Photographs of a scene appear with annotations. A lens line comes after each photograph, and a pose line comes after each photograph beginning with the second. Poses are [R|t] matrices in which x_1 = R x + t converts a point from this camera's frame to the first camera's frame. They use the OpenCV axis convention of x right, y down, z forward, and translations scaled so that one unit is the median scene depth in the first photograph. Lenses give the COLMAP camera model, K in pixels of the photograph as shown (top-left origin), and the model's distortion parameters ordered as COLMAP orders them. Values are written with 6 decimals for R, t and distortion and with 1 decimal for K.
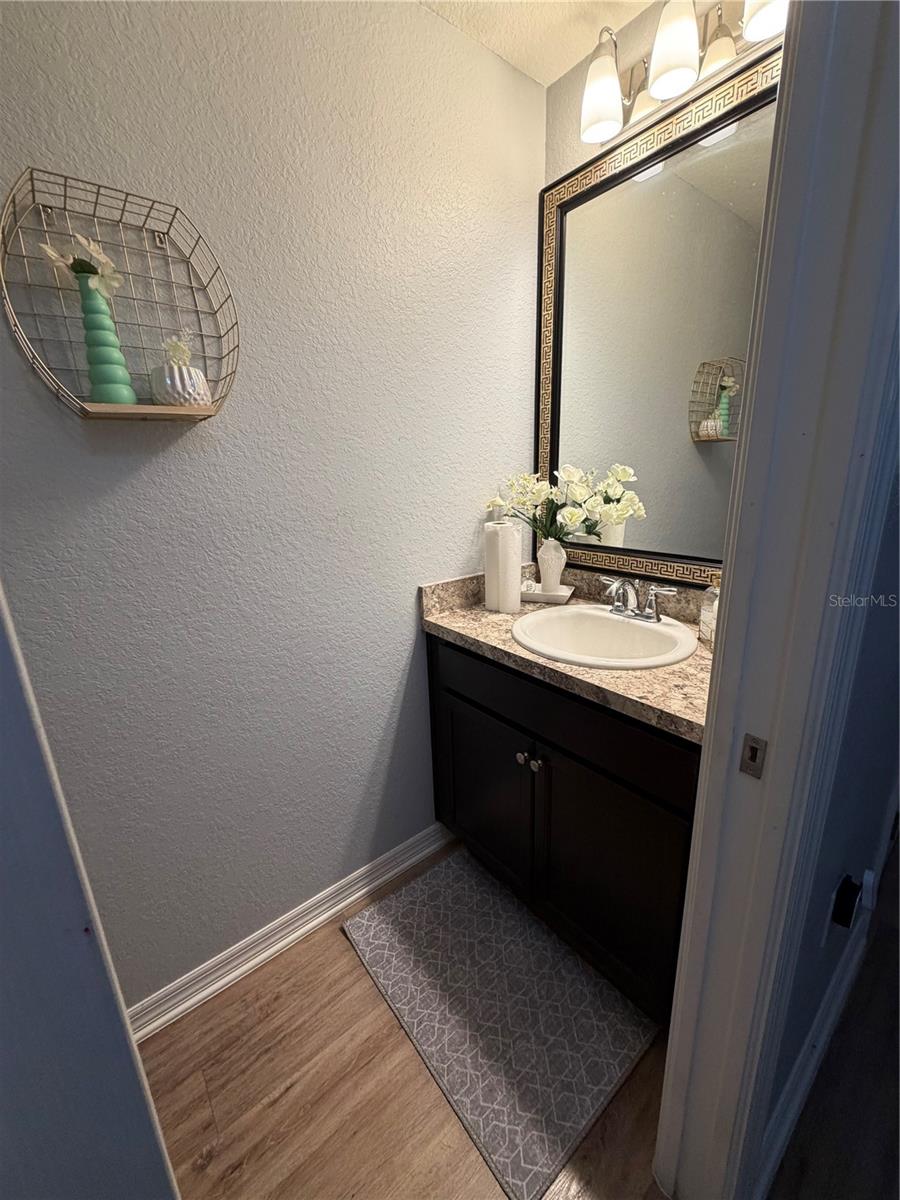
lens RADIAL K [[477.9, 0, 448.5], [0, 477.9, 597.1], [0, 0, 1]] dist [0.000027, 0.000205]
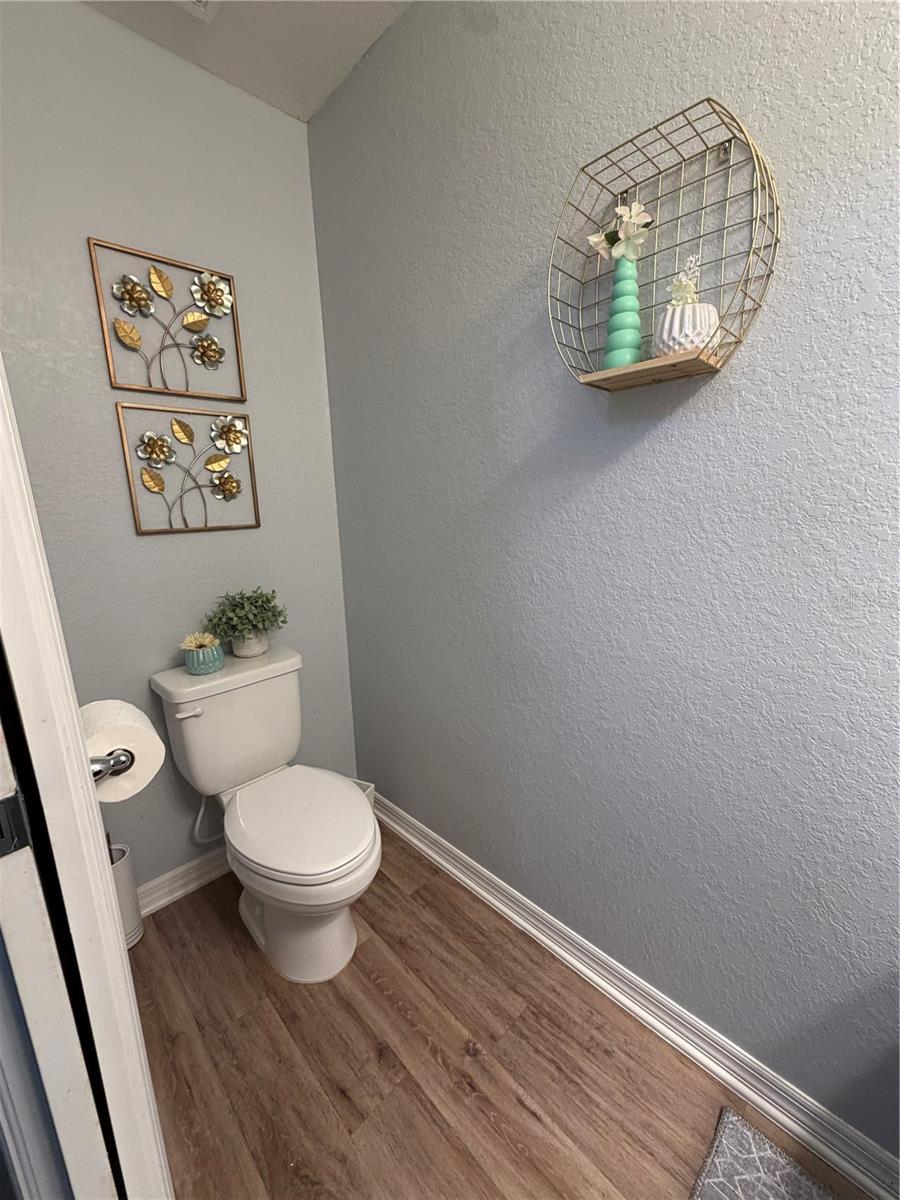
lens RADIAL K [[477.9, 0, 448.5], [0, 477.9, 597.1], [0, 0, 1]] dist [0.000027, 0.000205]
pose [[0.093979, 0.239816, -0.966259, 0.286742], [-0.235387, 0.948389, 0.212487, -0.065466], [0.967347, 0.207475, 0.145578, 0.486473]]
